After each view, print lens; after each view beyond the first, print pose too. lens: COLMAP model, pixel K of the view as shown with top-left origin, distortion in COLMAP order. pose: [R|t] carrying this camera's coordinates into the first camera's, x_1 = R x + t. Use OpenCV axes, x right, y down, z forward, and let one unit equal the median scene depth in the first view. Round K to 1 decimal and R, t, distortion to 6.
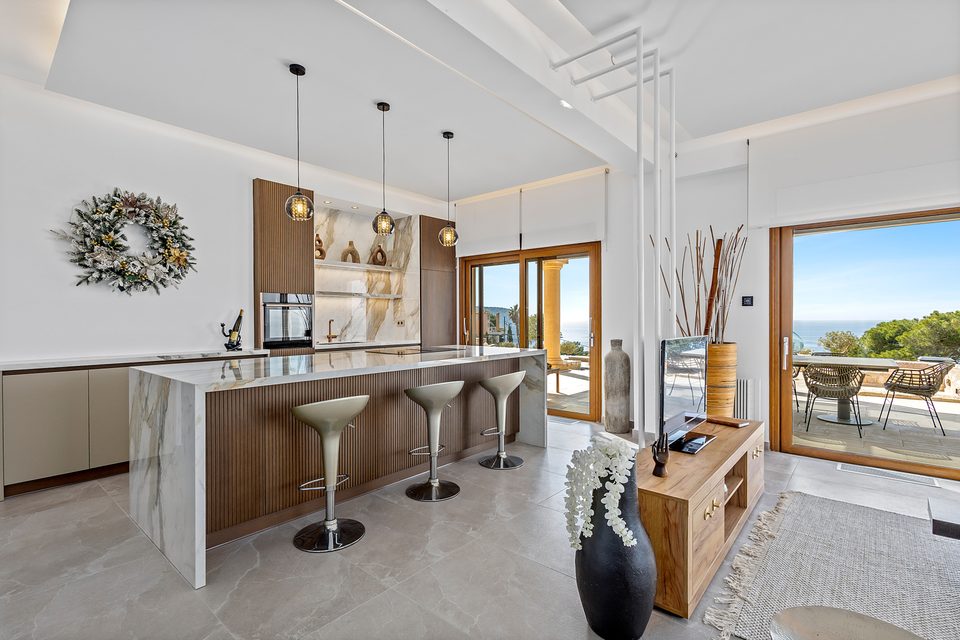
lens RADIAL K [[447.1, 0, 480.0], [0, 447.1, 320.0], [0, 0, 1]] dist [0.001635, 0.000192]
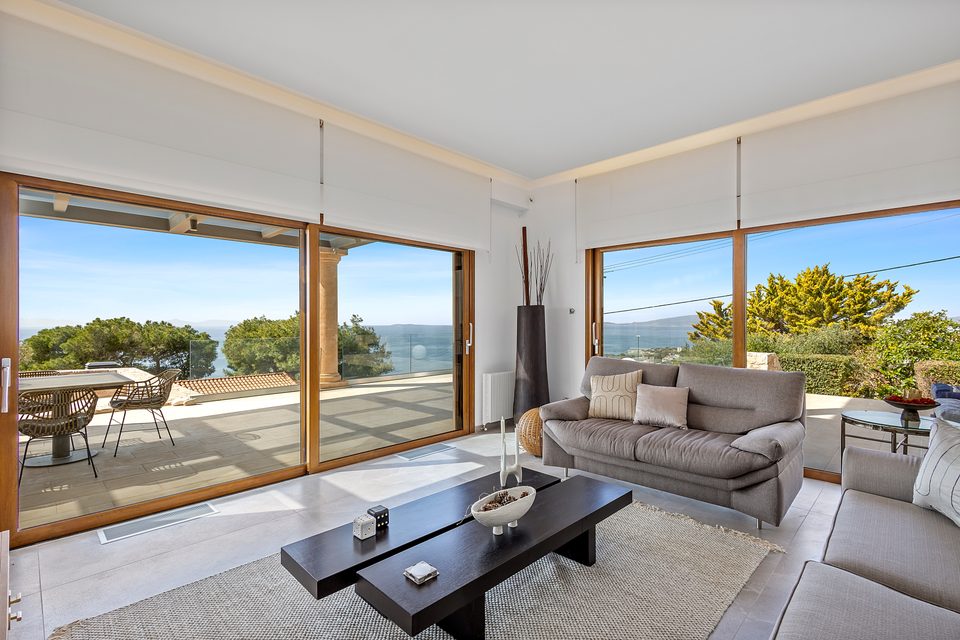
lens RADIAL K [[447.1, 0, 480.0], [0, 447.1, 320.0], [0, 0, 1]] dist [0.001635, 0.000192]
pose [[0.056894, 0.009523, 0.998335, 0.078719], [0.005274, 0.999938, -0.009839, -0.003500], [-0.998366, 0.005825, 0.056840, 0.226266]]
